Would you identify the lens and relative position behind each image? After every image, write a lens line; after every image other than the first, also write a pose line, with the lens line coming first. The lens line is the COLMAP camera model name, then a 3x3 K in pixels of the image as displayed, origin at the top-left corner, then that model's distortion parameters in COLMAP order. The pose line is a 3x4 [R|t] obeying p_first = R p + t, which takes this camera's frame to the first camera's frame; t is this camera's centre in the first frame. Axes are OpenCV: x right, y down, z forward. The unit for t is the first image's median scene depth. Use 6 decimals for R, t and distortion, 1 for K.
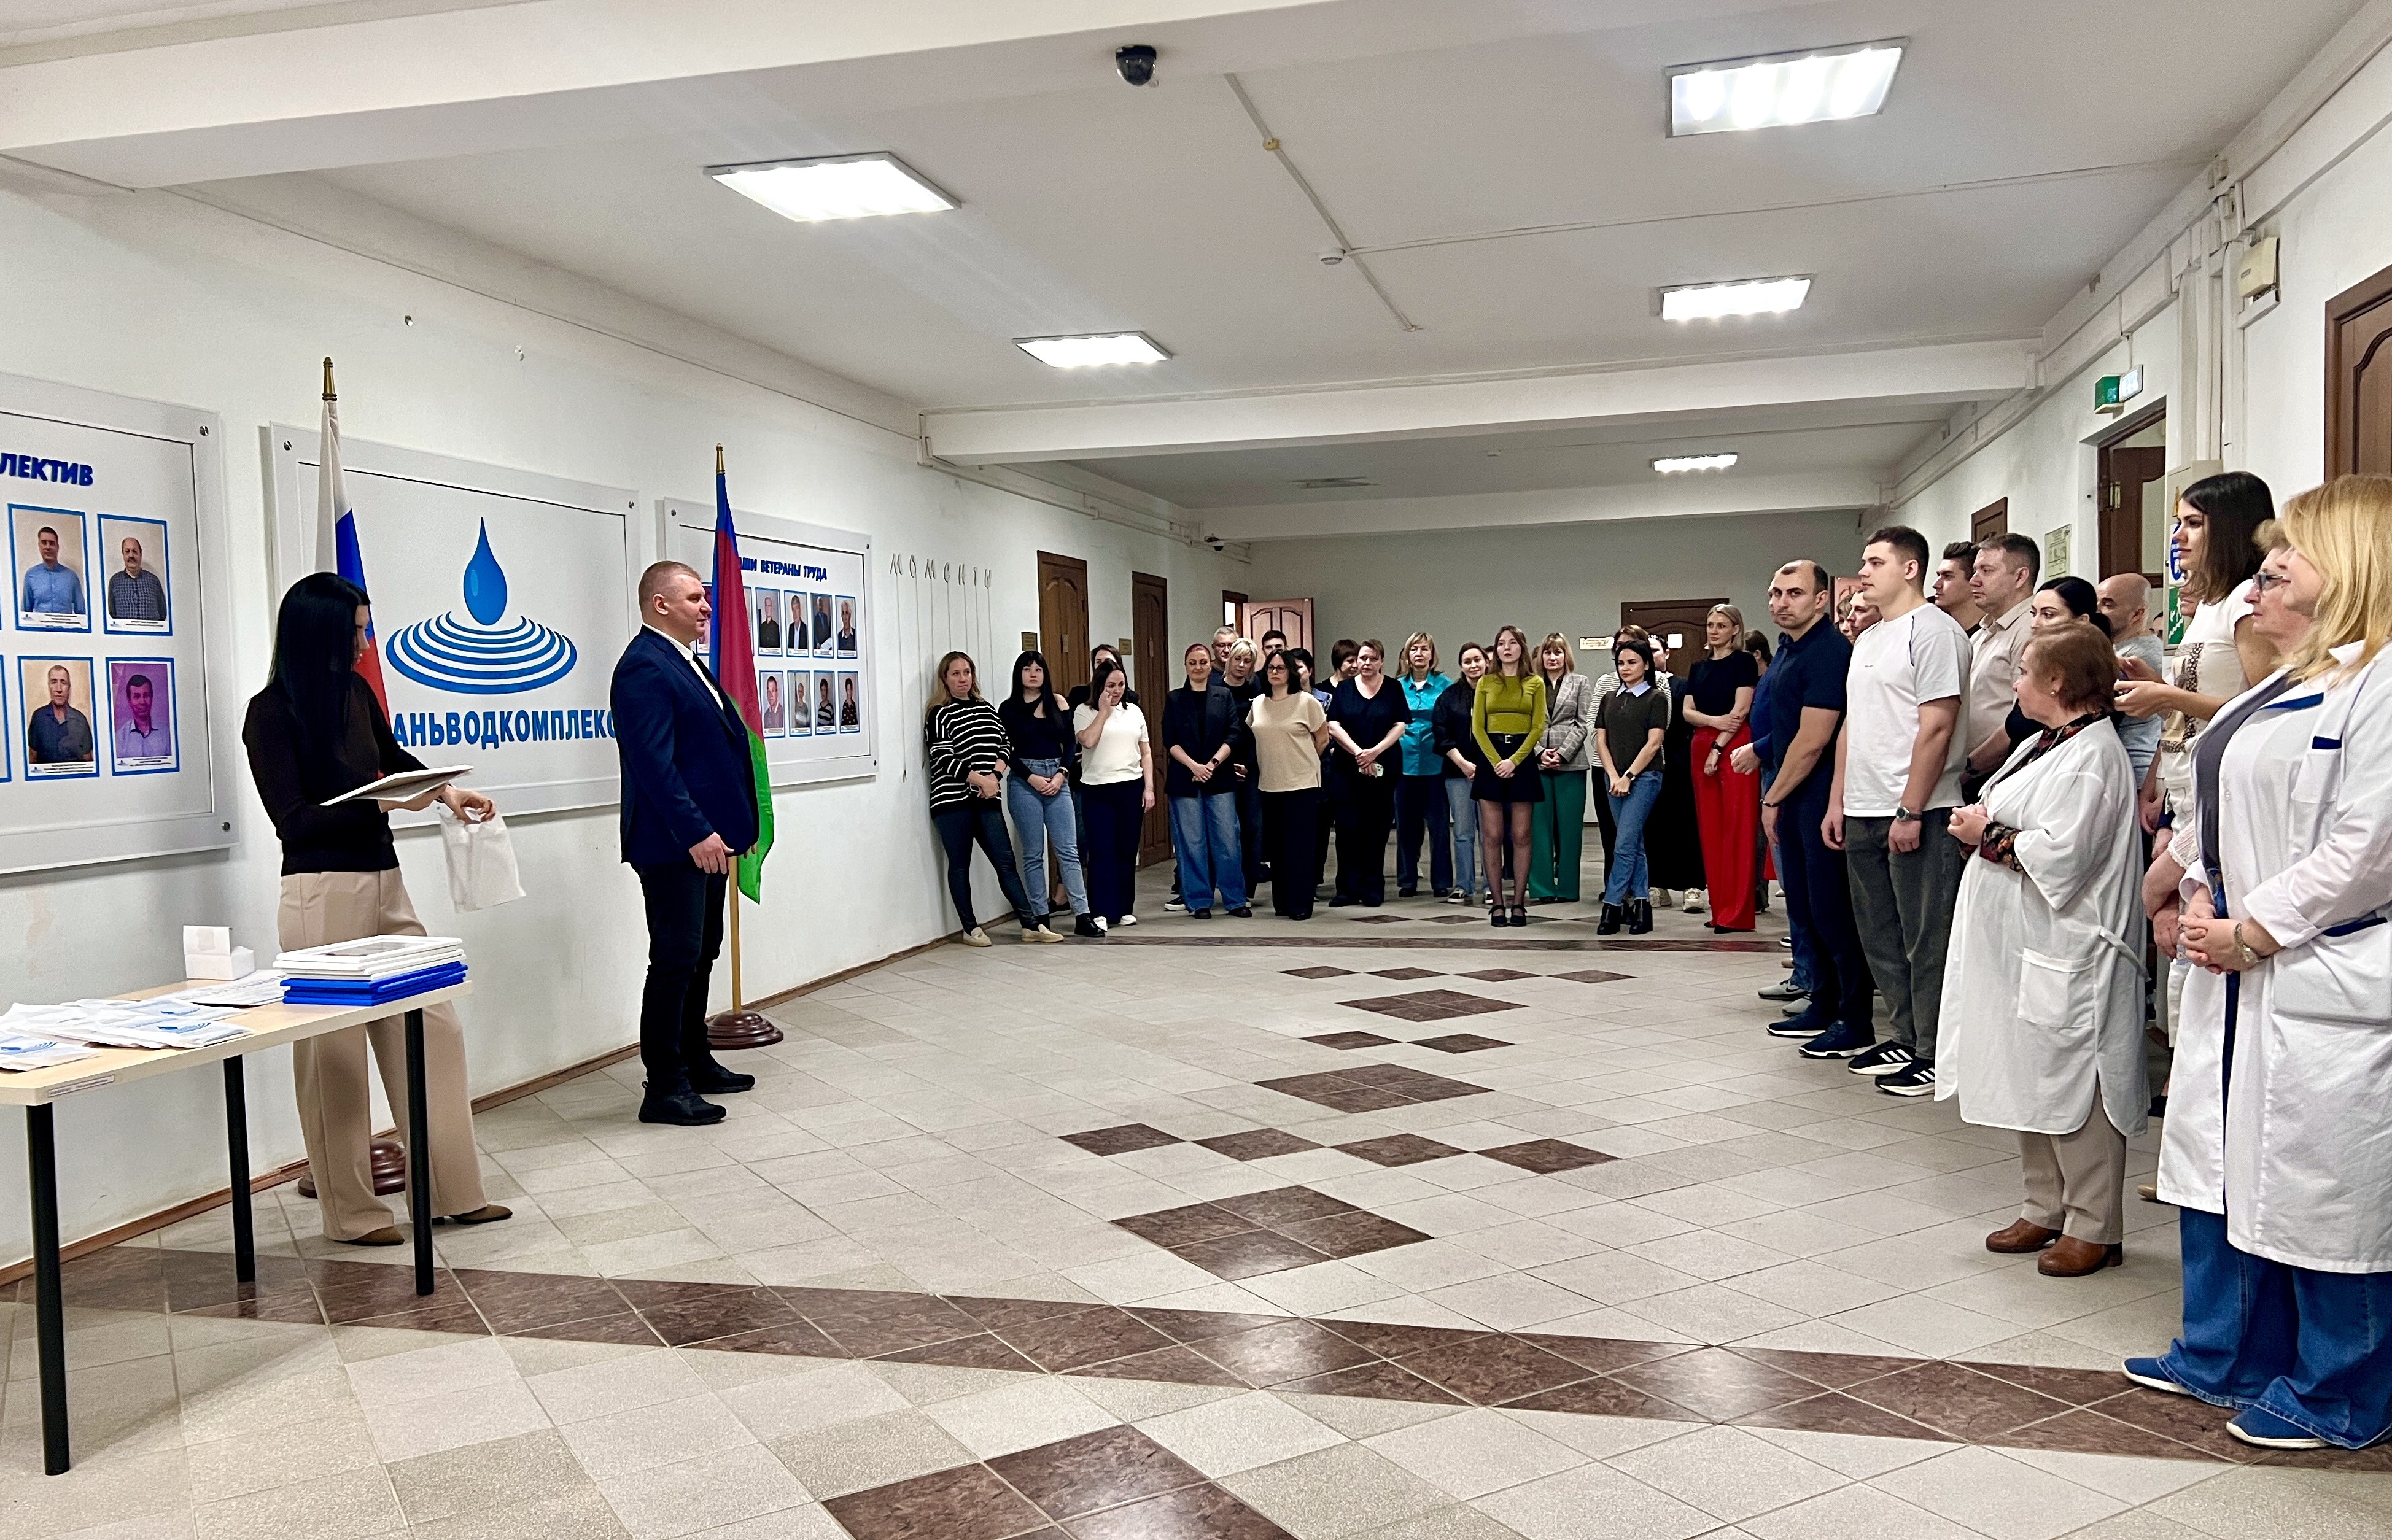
lens RADIAL K [[1831.0, 0, 1196.0], [0, 1831.0, 770.0], [0, 0, 1]] dist [0.131973, -0.183583]
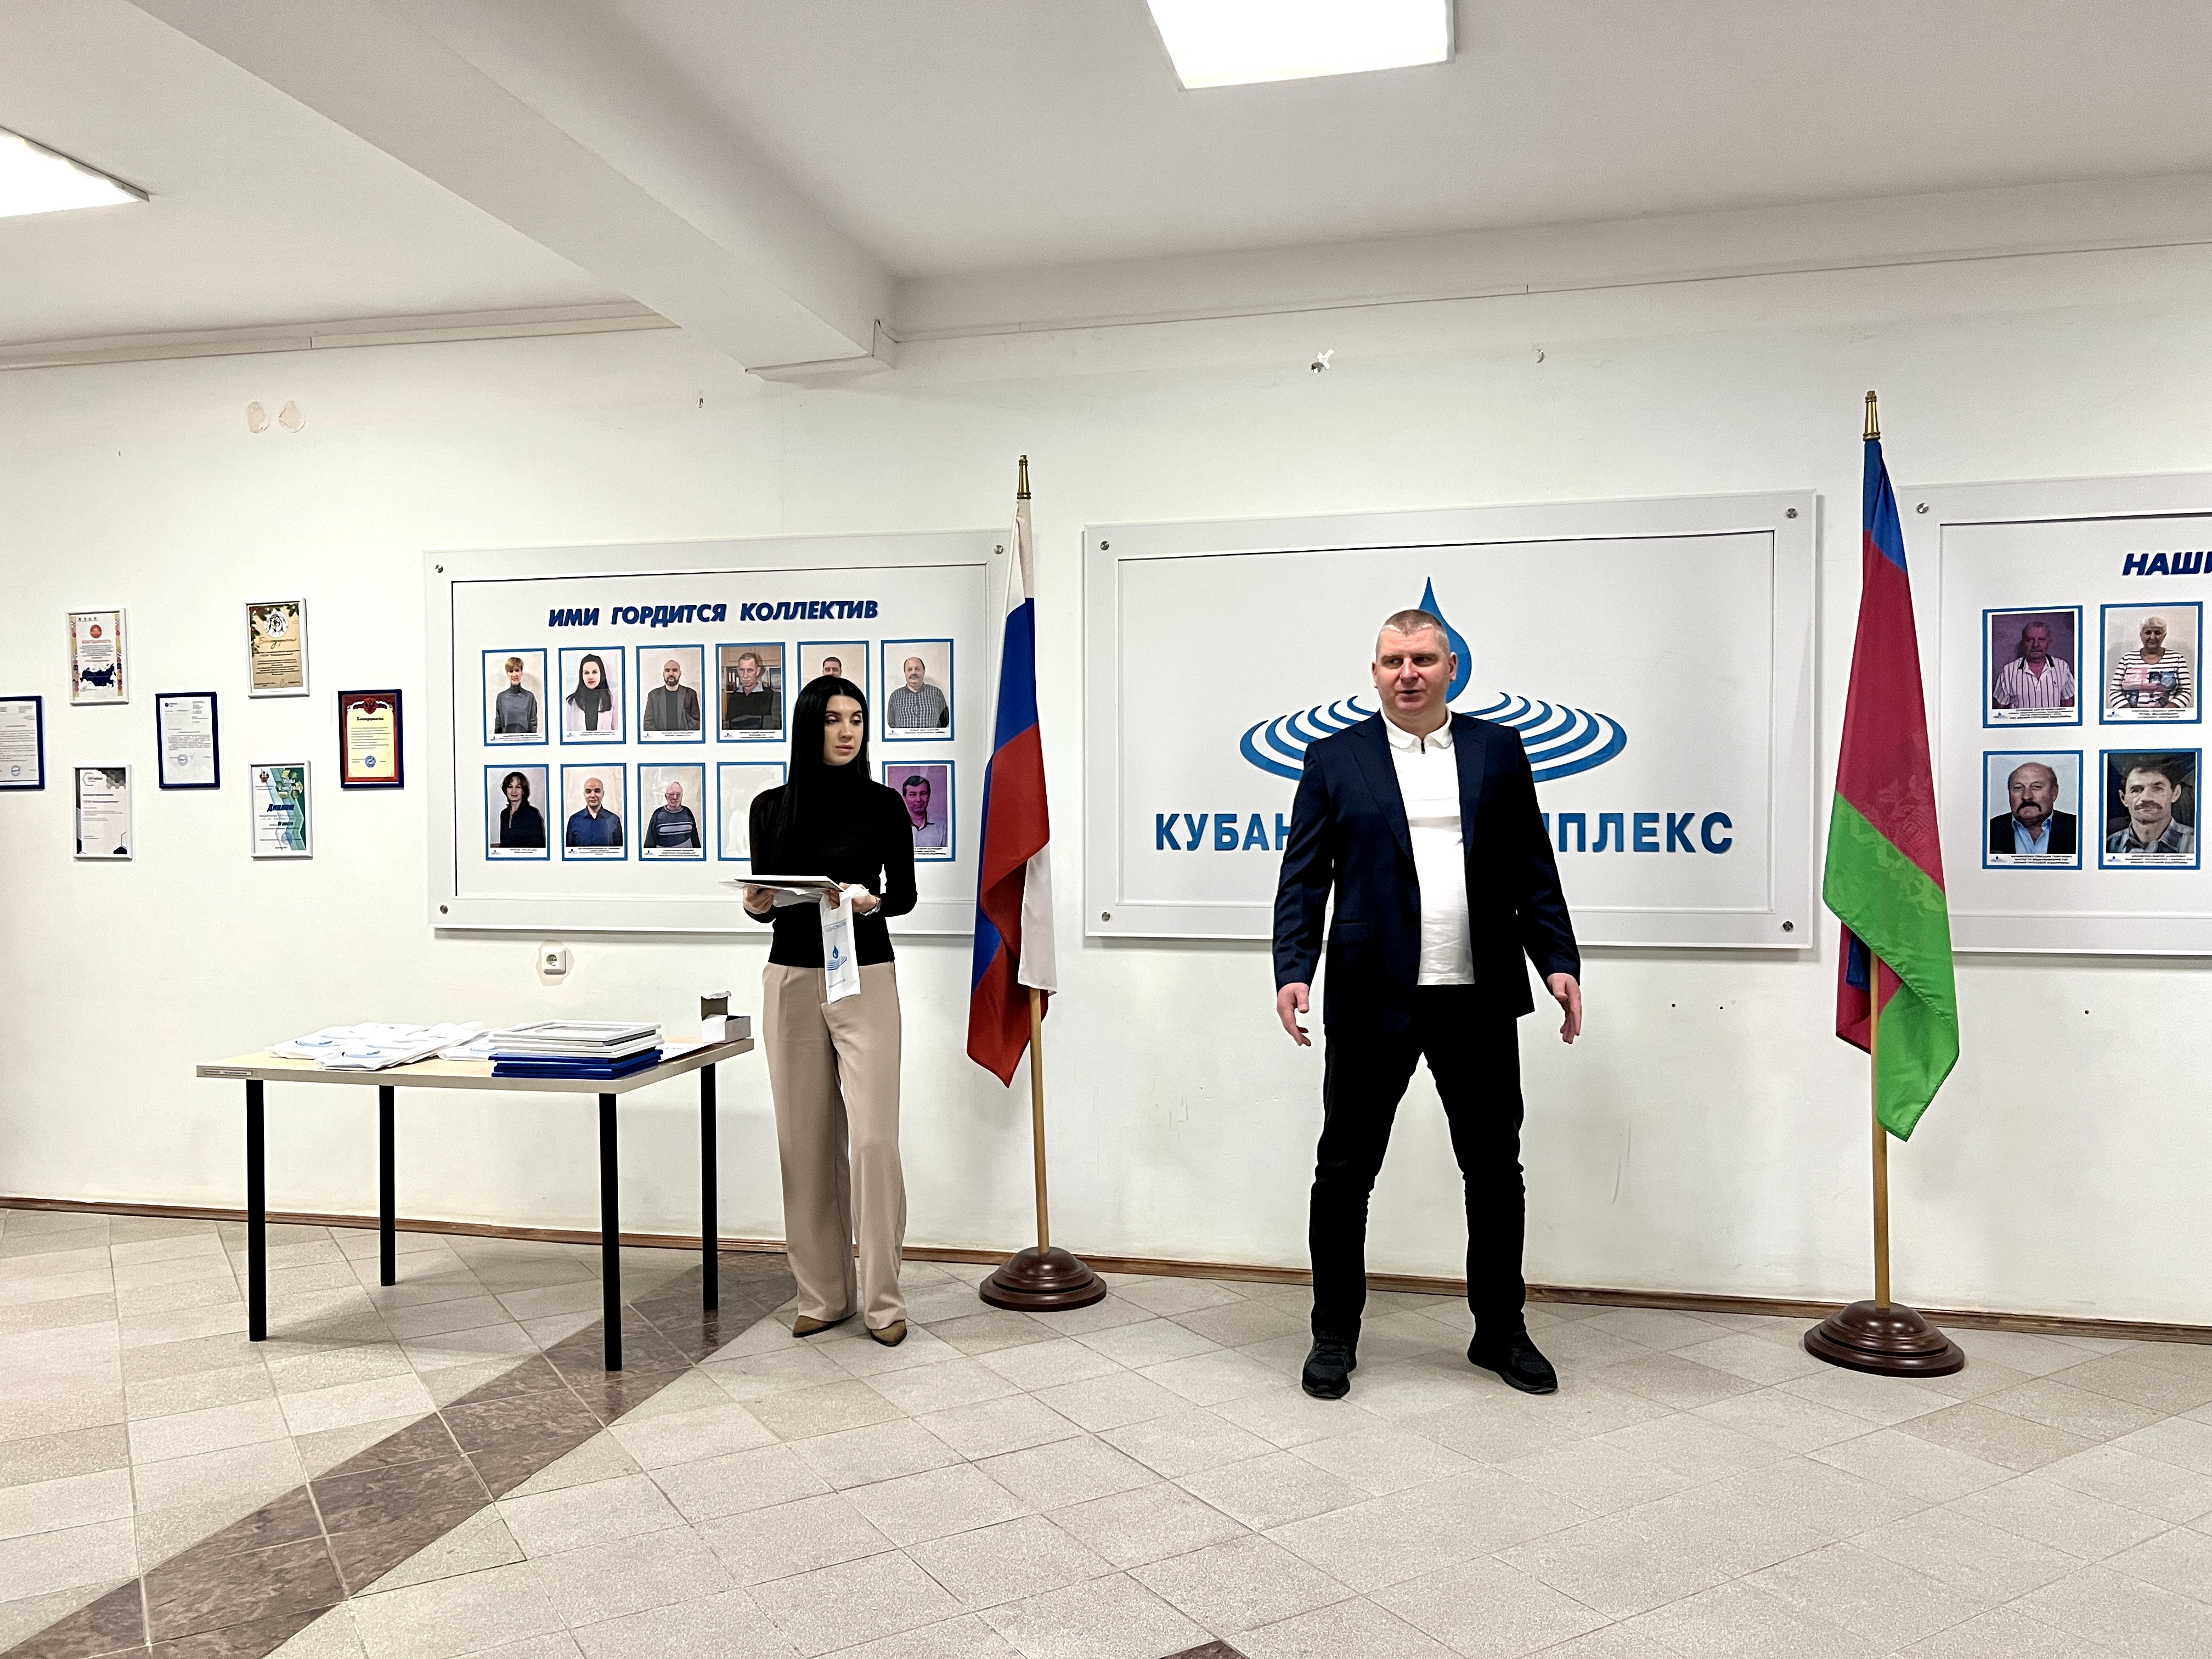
lens RADIAL K [[1686.0, 0, 1106.0], [0, 1686.0, 829.5], [0, 0, 1]] dist [0.058043, -0.068680]
pose [[0.010530, 0.032262, -0.999424, 0.470428], [-0.037495, 0.998789, 0.031846, -0.055347], [0.999241, 0.037138, 0.011727, 1.104240]]
